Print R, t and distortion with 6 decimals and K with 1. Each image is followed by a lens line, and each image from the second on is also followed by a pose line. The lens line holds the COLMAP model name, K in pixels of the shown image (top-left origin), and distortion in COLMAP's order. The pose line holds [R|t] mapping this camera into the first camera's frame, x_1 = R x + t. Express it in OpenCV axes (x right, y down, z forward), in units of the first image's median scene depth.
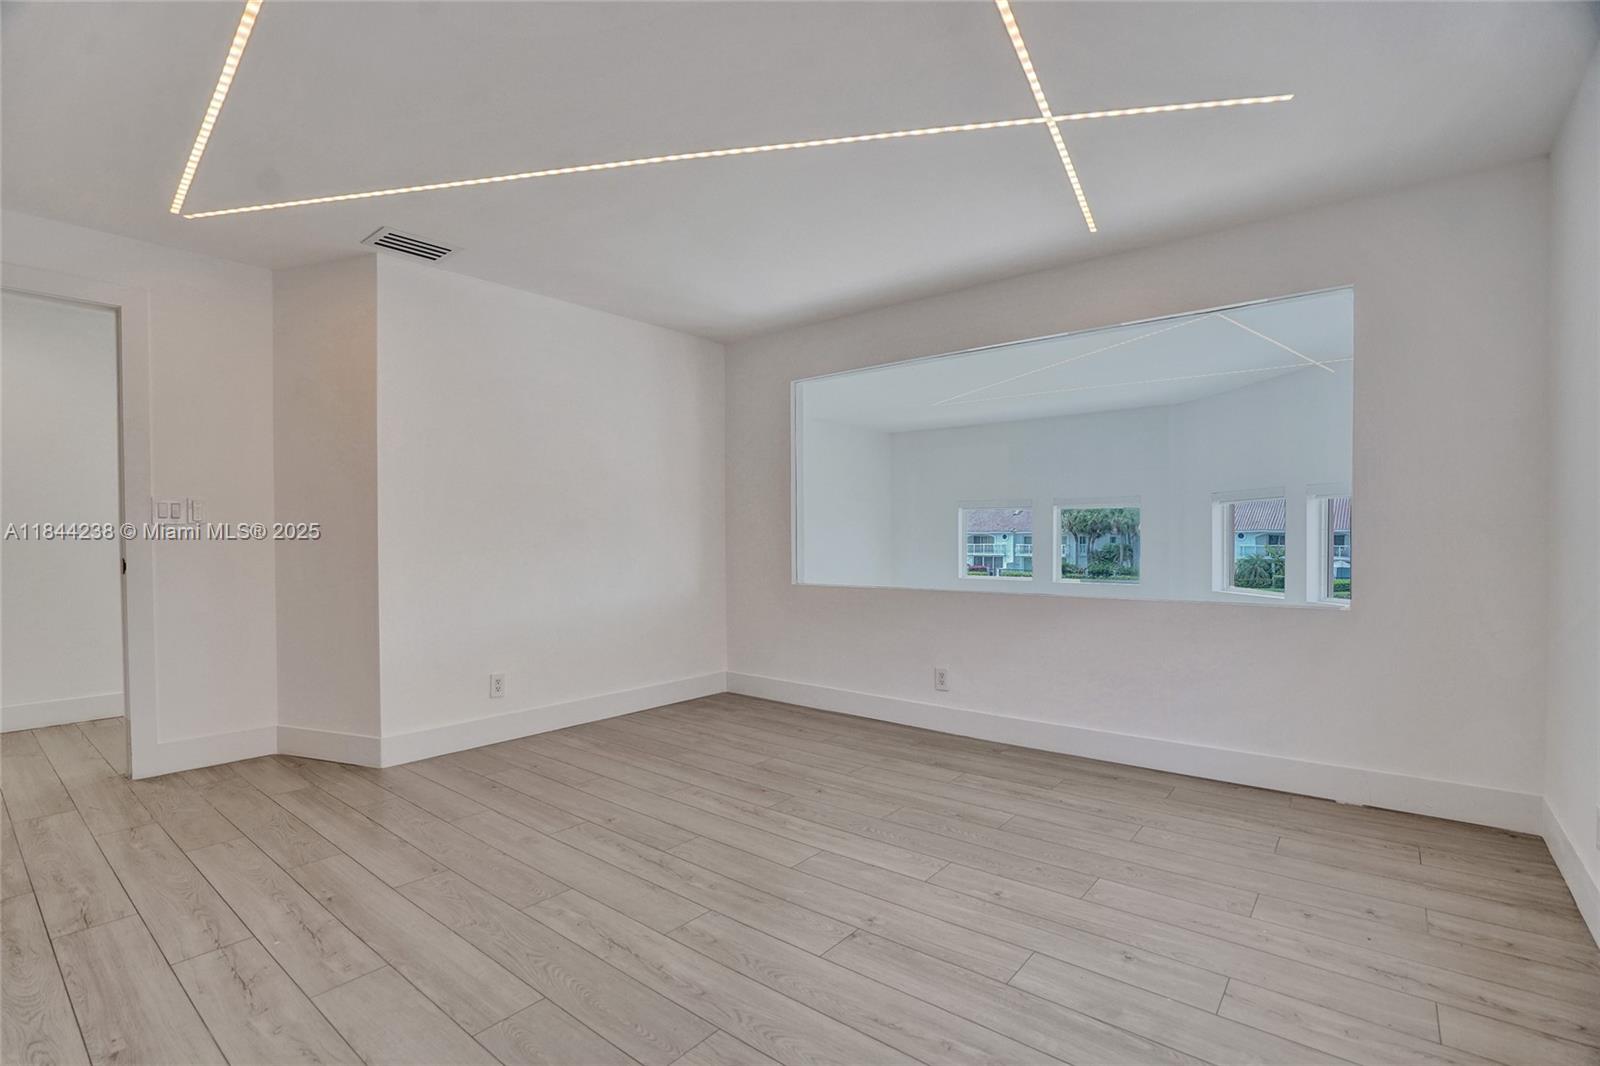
lens RADIAL K [[744.3, 0, 796.6], [0, 744.3, 545.5], [0, 0, 1]] dist [-0.060795, 0.022826]
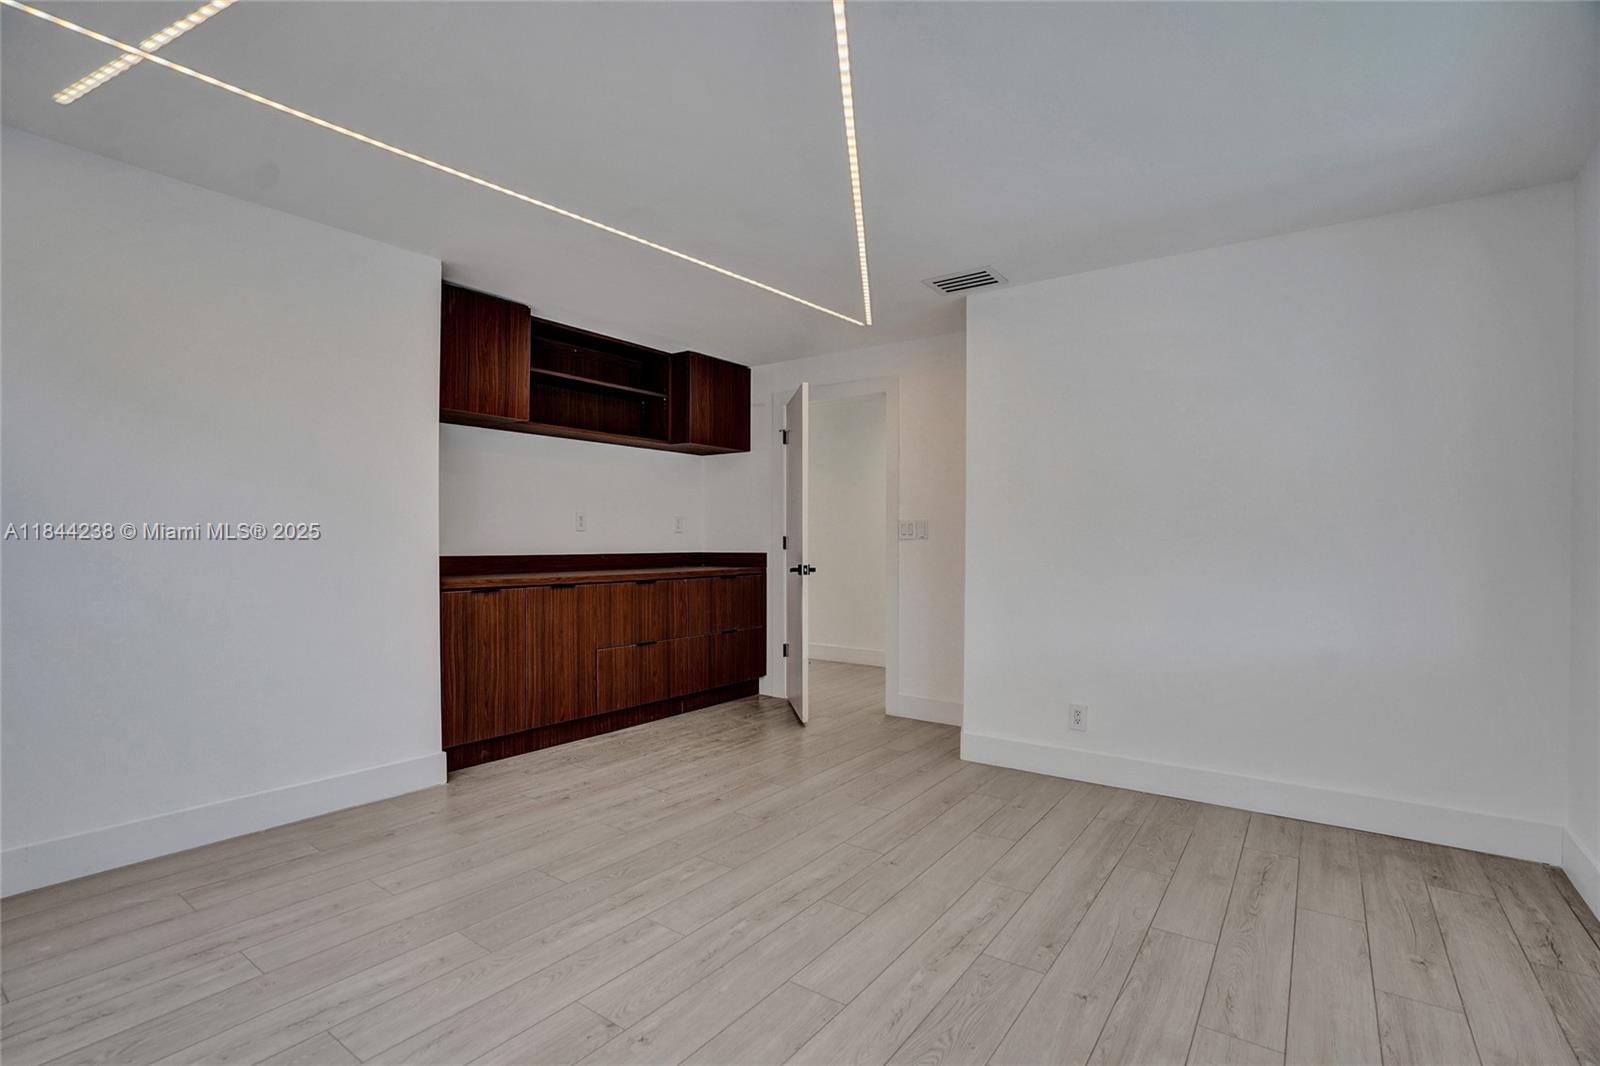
lens RADIAL K [[744.3, 0, 796.6], [0, 744.3, 545.5], [0, 0, 1]] dist [-0.060795, 0.022826]
pose [[0.063281, 0.008906, -0.997956, 0.549008], [-0.019873, 0.999773, 0.007662, -0.026609], [0.997798, 0.019348, 0.063443, 0.673786]]
